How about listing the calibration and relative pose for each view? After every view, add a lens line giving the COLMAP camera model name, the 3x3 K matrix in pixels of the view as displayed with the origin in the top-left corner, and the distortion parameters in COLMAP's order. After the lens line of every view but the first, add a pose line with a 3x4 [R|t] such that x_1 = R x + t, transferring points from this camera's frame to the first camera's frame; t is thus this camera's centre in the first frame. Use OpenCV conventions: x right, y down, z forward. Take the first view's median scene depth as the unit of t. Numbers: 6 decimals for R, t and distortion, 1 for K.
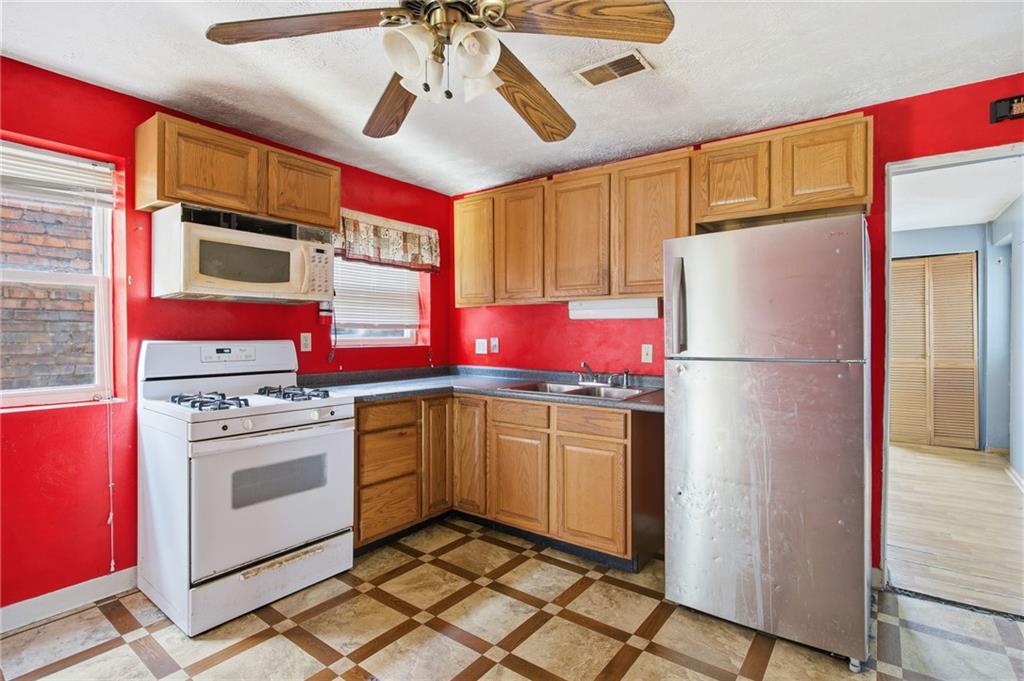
lens RADIAL K [[489.9, 0, 513.9], [0, 489.9, 334.9], [0, 0, 1]] dist [0.002752, -0.000544]
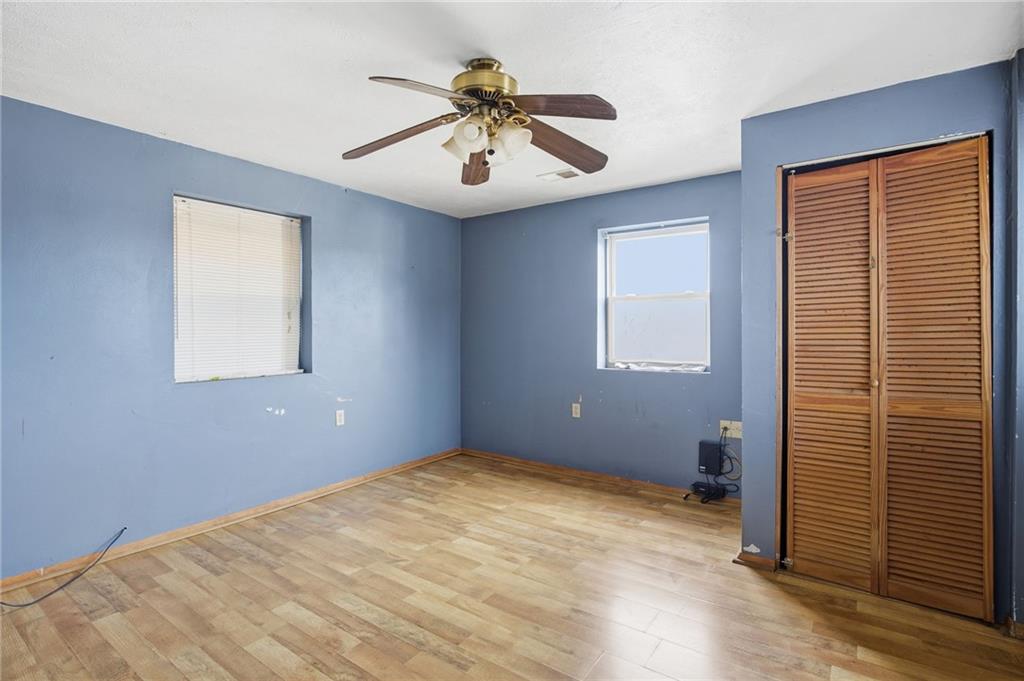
lens RADIAL K [[489.9, 0, 508.2], [0, 489.9, 345.2], [0, 0, 1]] dist [0.002752, -0.000544]
pose [[0.999995, 0.003262, -0.000261, 0.522287], [-0.003263, 0.999994, -0.000954, 0.008015], [0.000258, 0.000955, 1.000000, 0.569162]]
